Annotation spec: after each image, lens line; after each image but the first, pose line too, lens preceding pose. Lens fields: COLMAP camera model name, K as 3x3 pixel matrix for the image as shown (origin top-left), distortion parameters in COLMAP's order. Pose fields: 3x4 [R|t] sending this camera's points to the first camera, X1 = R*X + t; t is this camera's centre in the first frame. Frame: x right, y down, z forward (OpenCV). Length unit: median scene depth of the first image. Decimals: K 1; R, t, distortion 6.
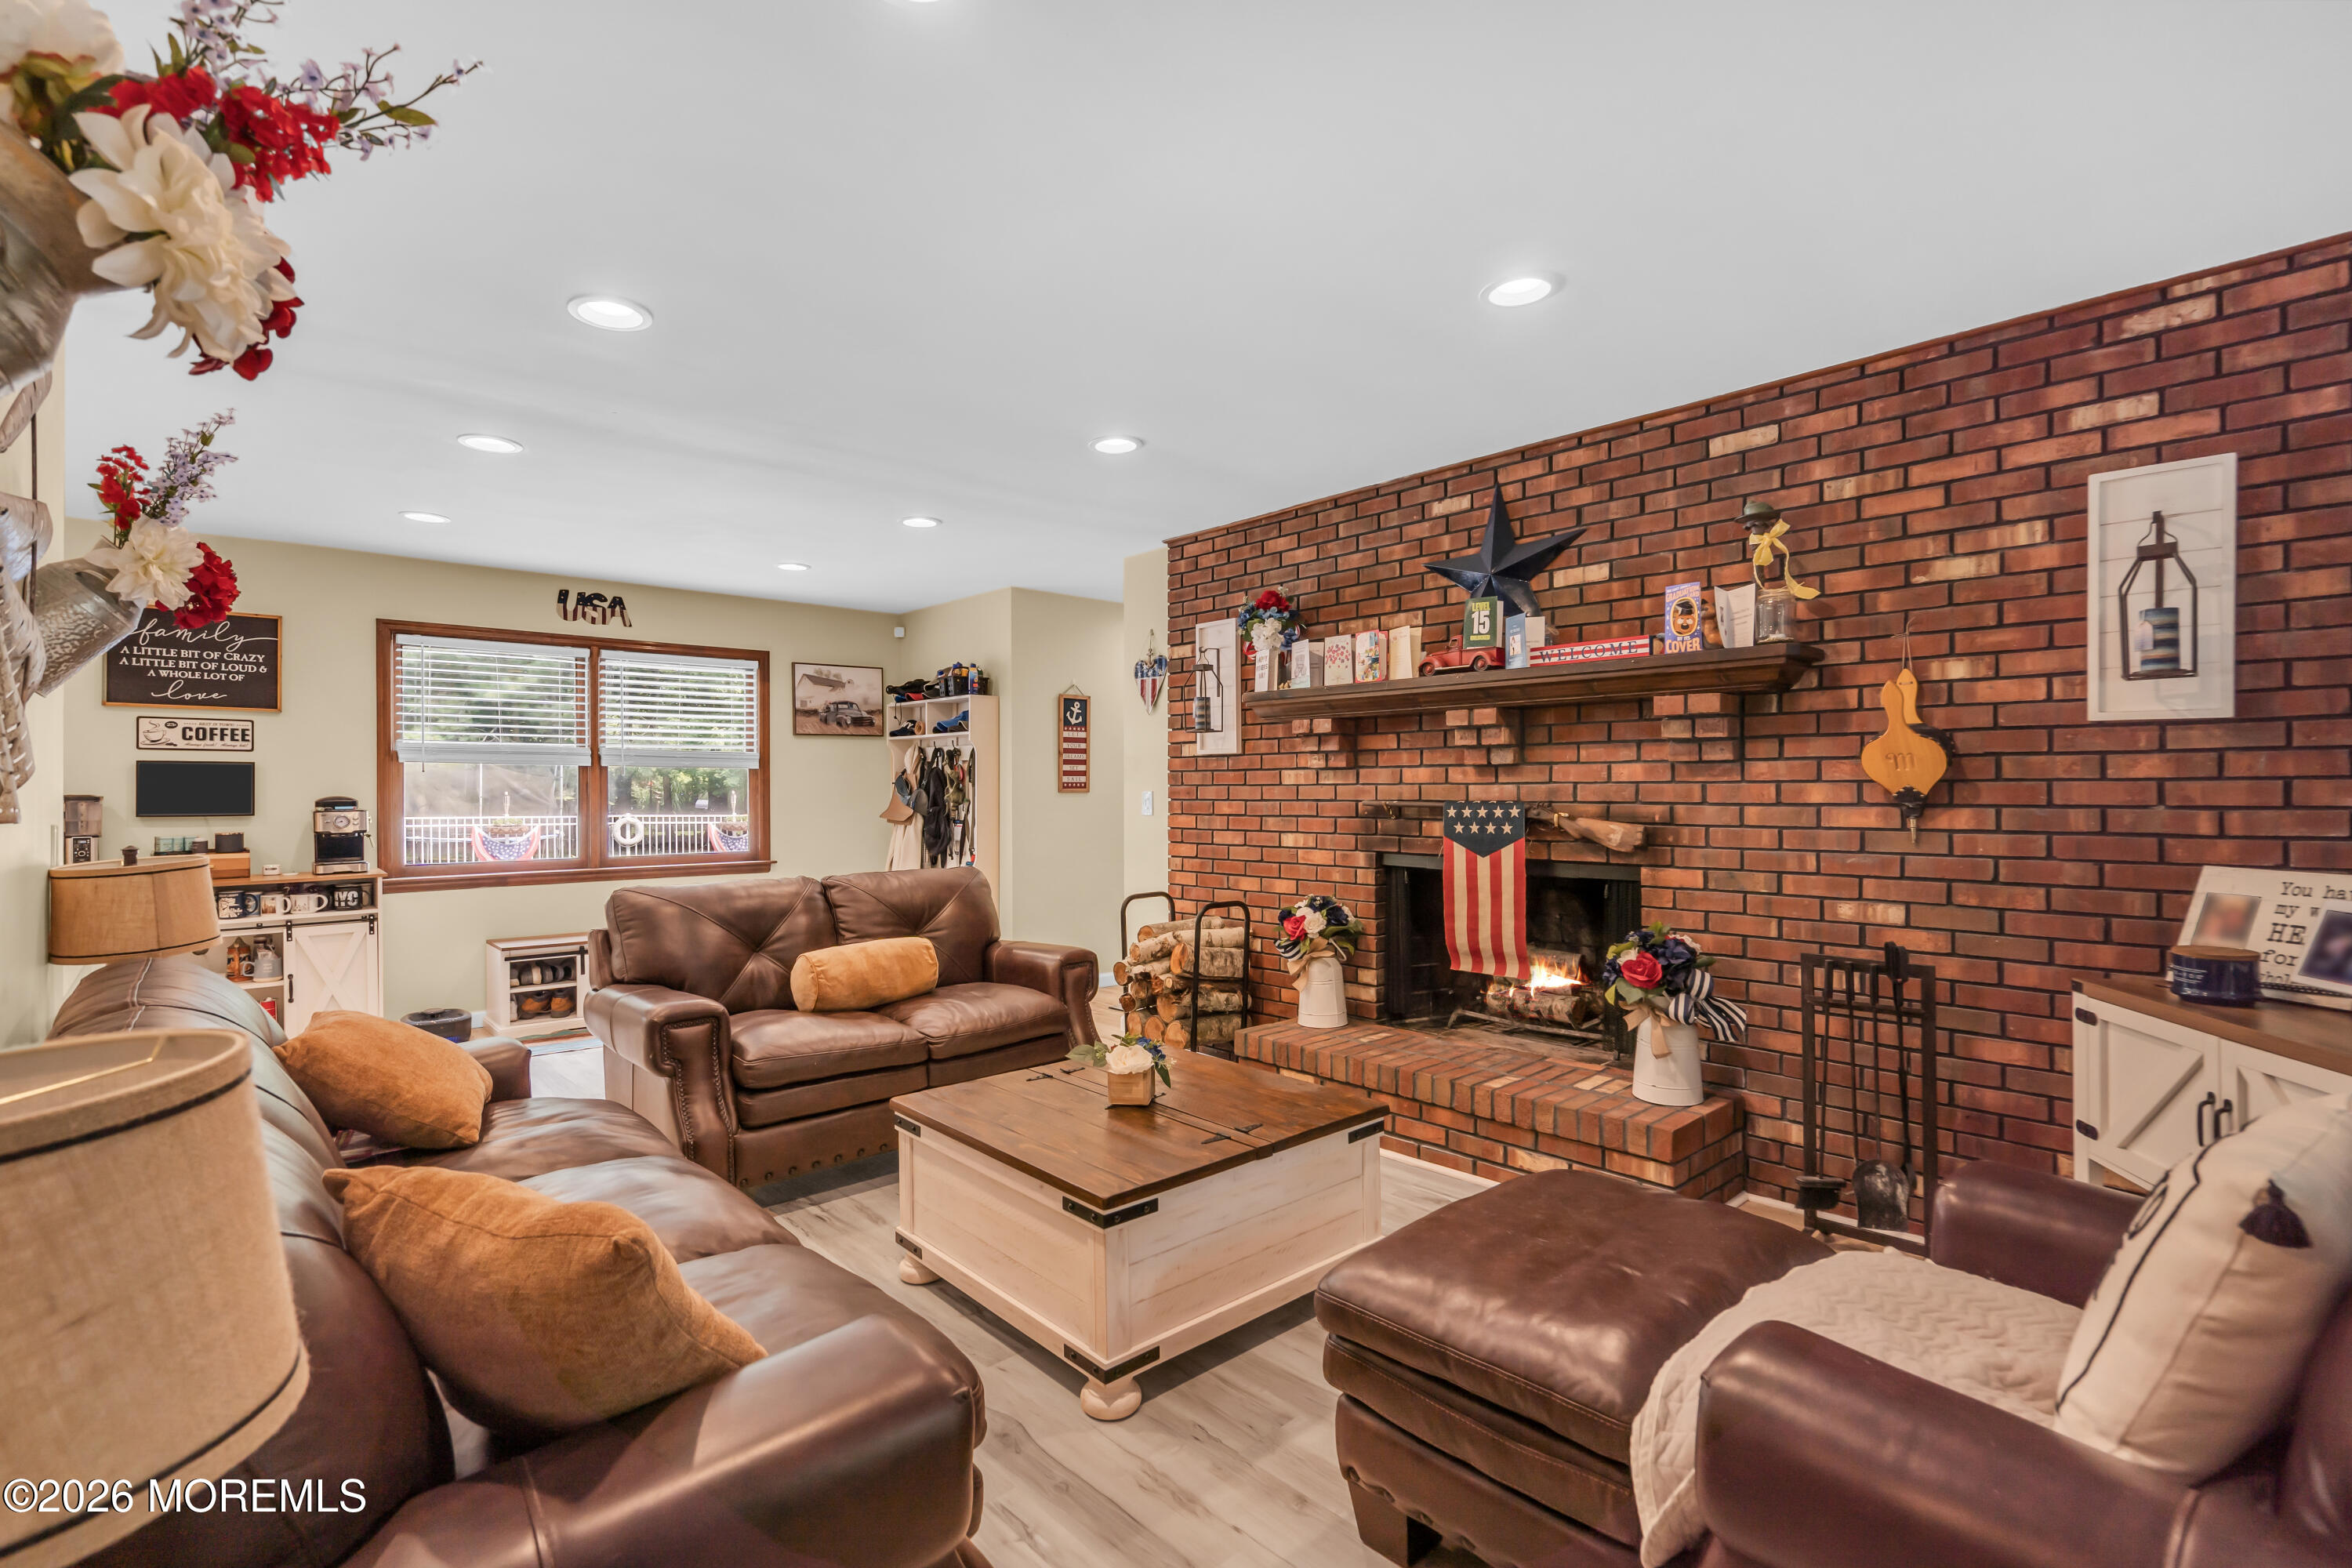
lens RADIAL K [[1082.0, 0, 1188.9], [0, 1082.0, 782.6], [0, 0, 1]] dist [-0.000364, 0.000182]
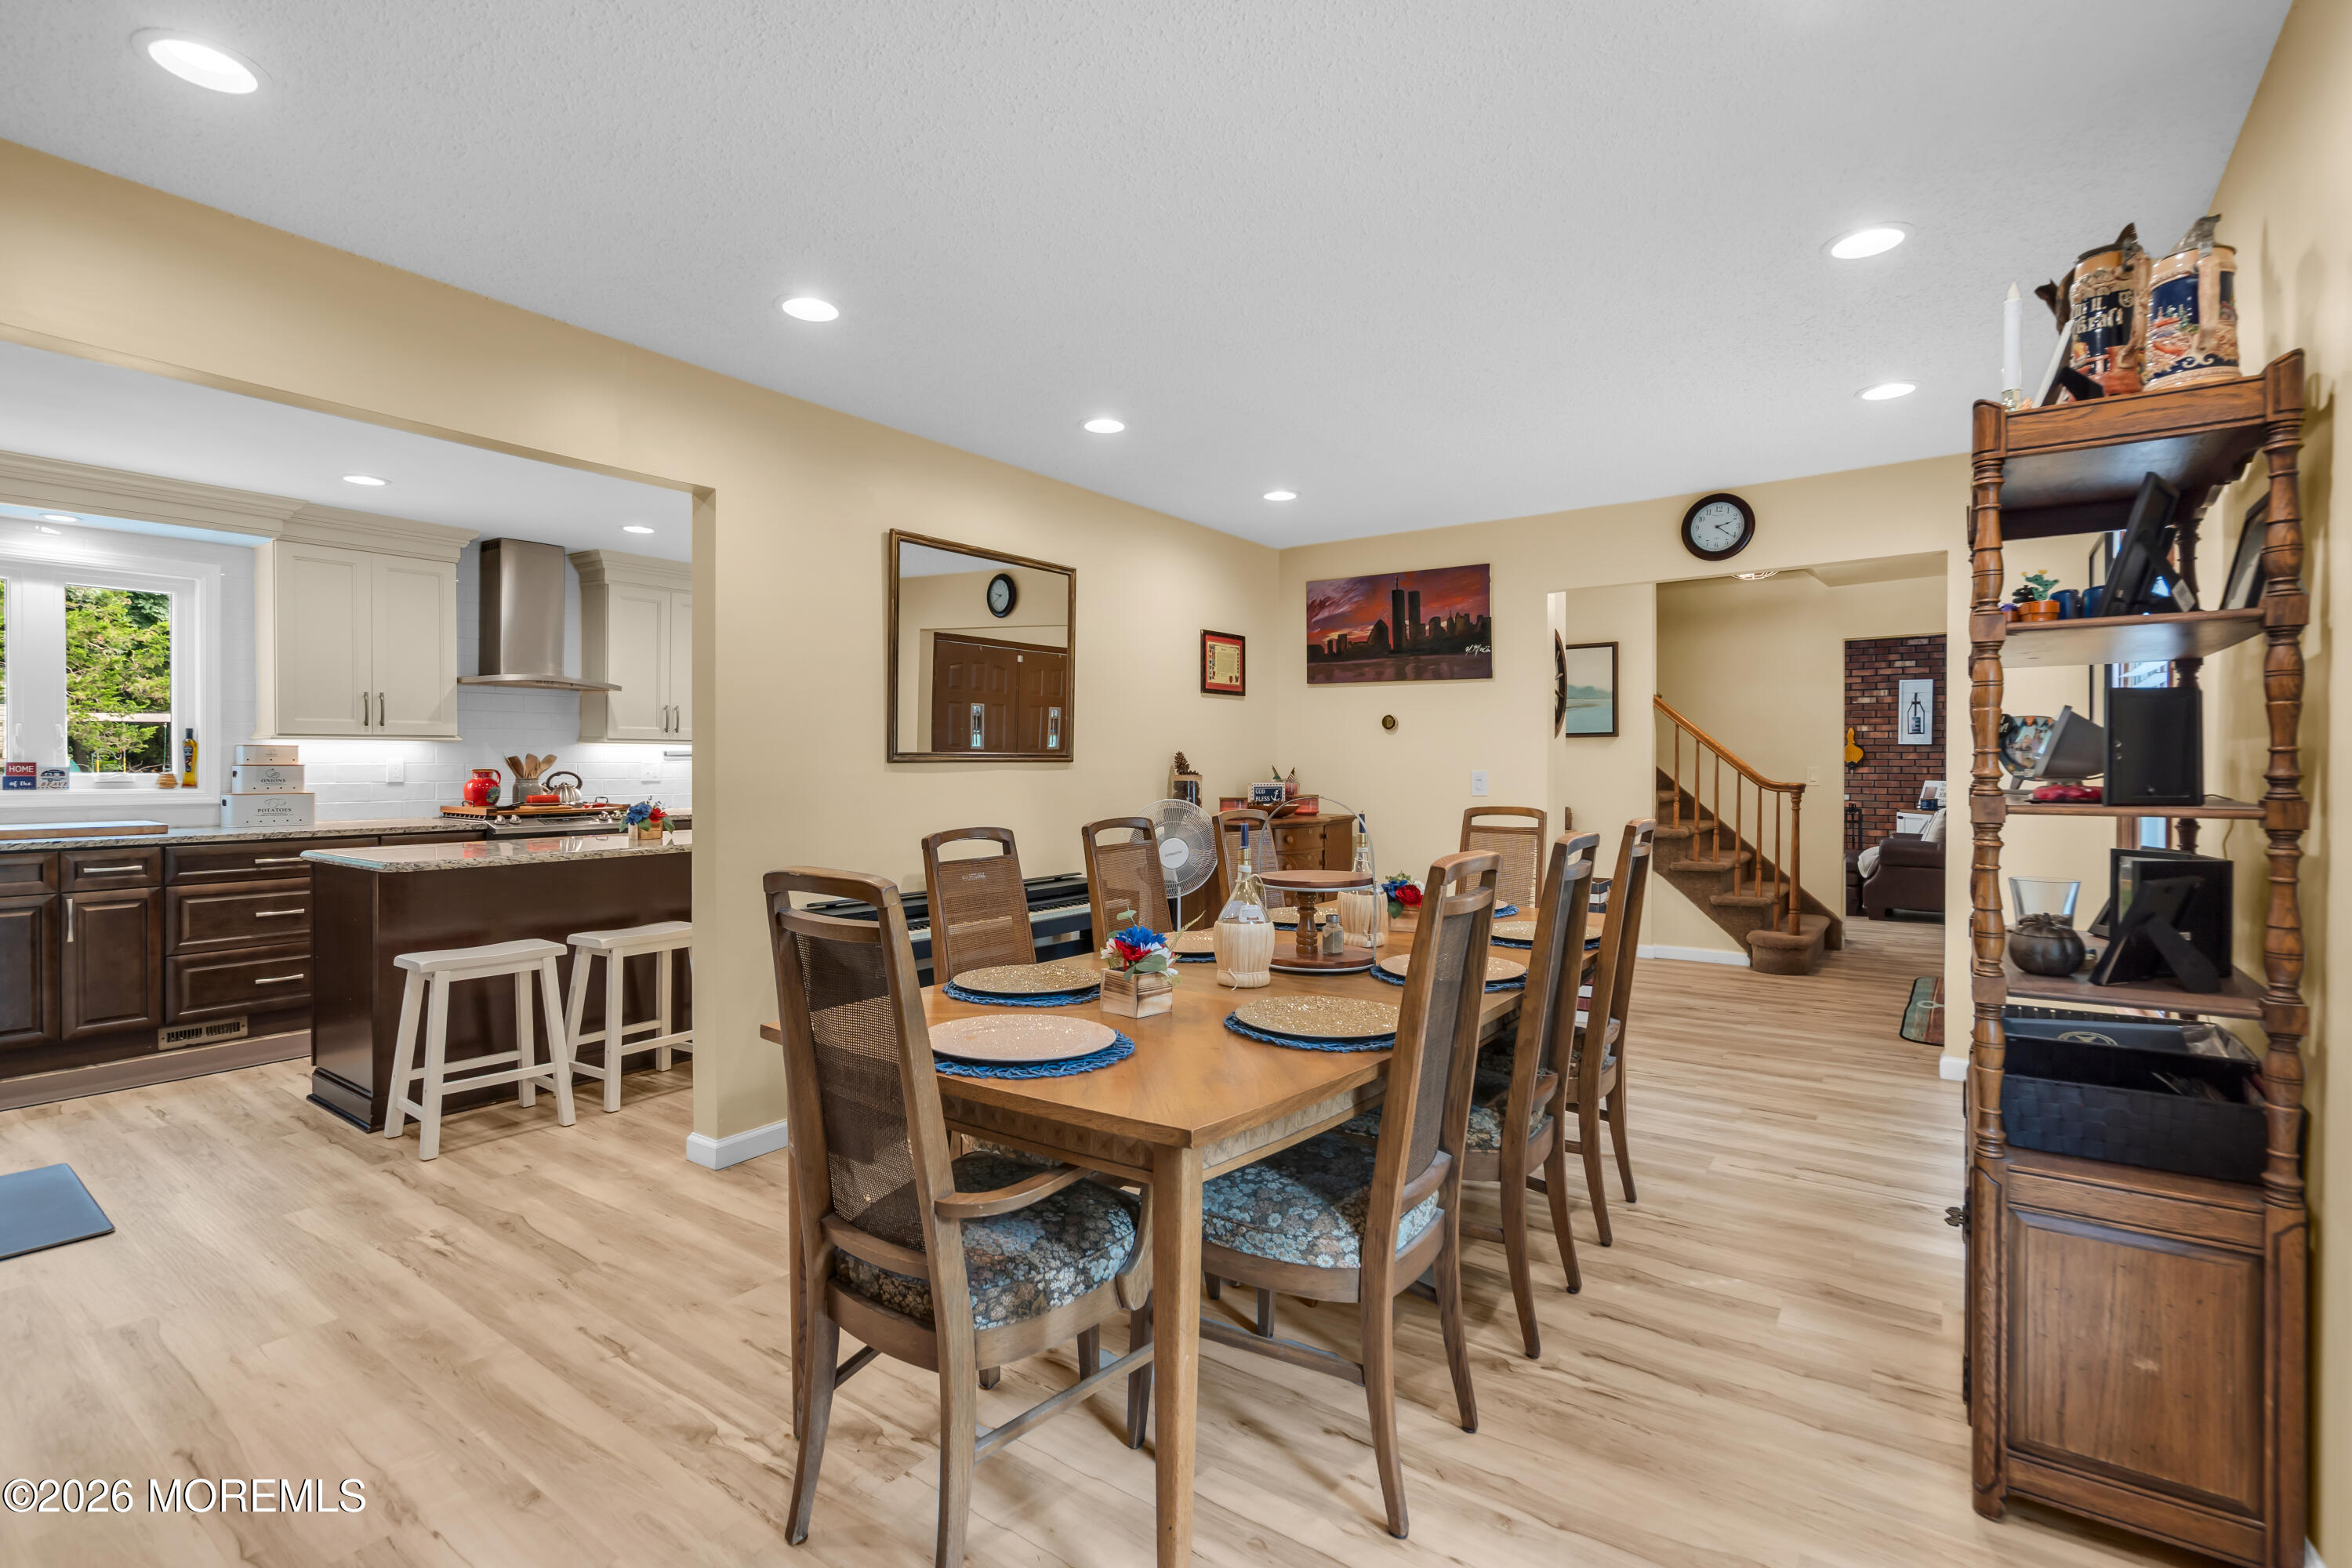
lens RADIAL K [[1082.0, 0, 1186.4], [0, 1082.0, 770.9], [0, 0, 1]] dist [-0.000364, 0.000182]
pose [[0.984105, 0.007155, 0.177441, -1.663034], [-0.007994, 0.999960, 0.004017, 0.031007], [-0.177405, -0.005371, 0.984123, -1.659242]]
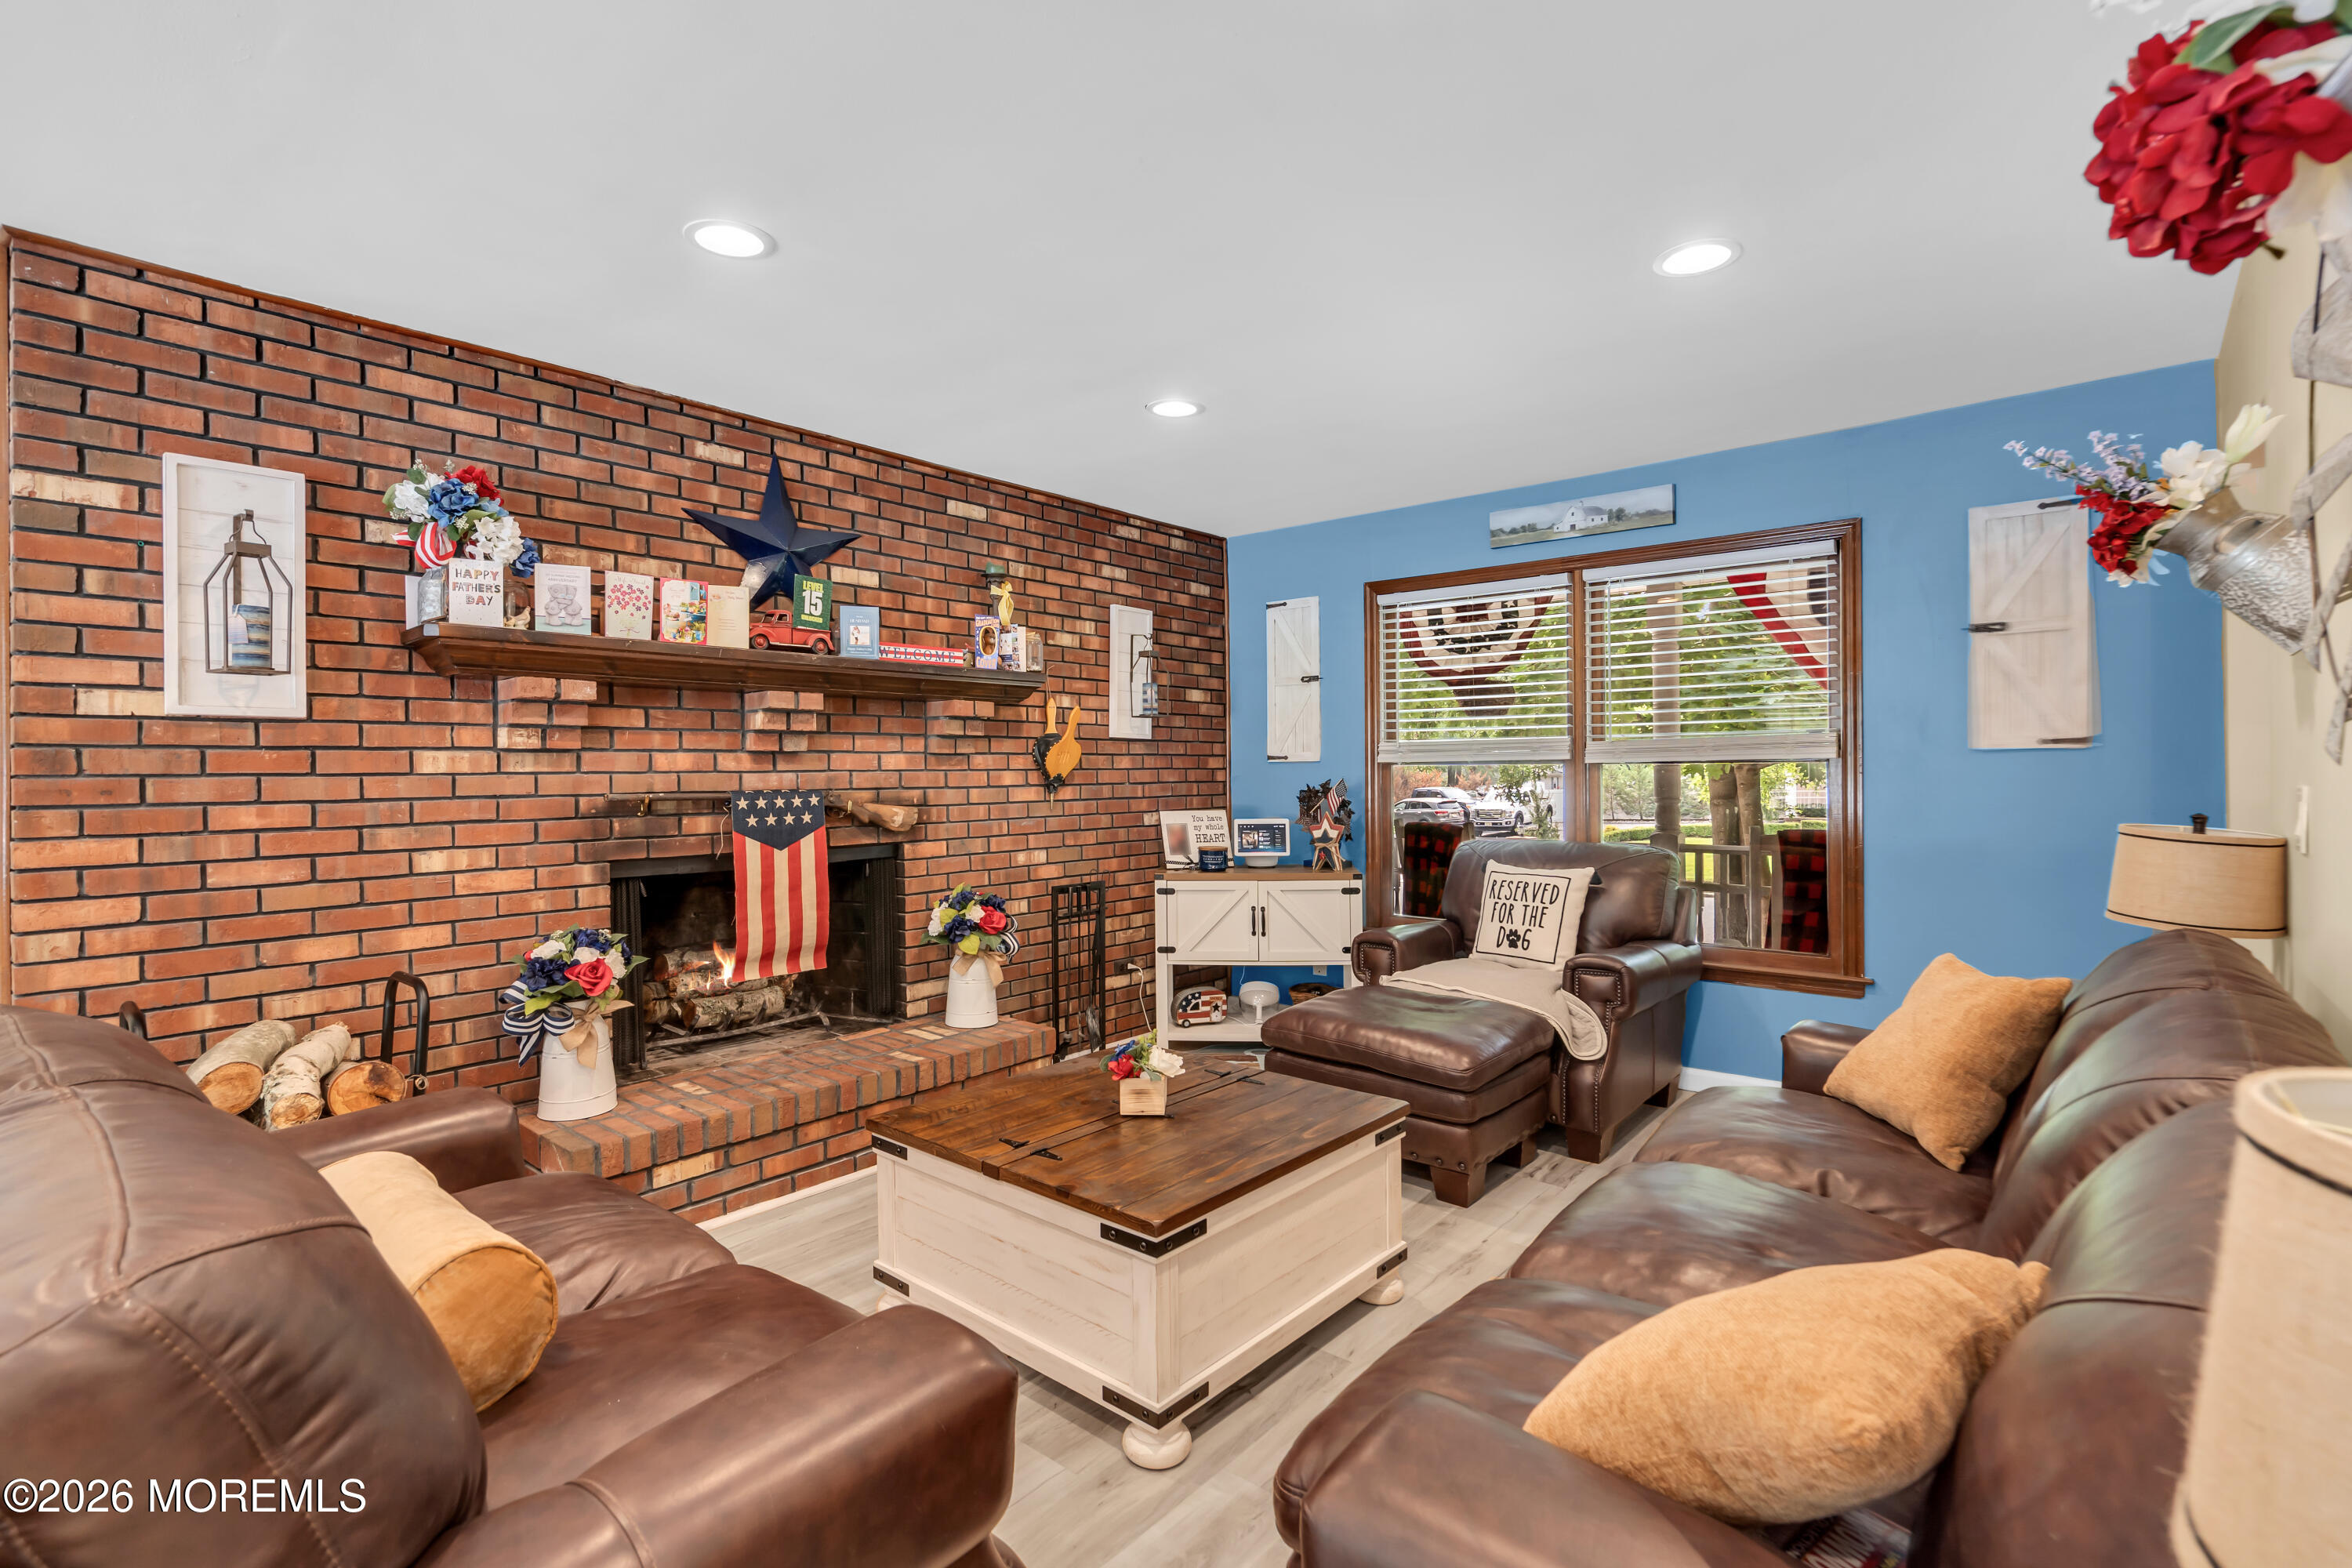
lens RADIAL K [[1082.0, 0, 1195.8], [0, 1082.0, 769.9], [0, 0, 1]] dist [-0.000364, 0.000182]
pose [[-0.132153, 0.005686, 0.991213, -0.721613], [0.004452, 0.999977, -0.005142, 0.006110], [-0.991219, 0.003733, -0.132175, 0.788251]]
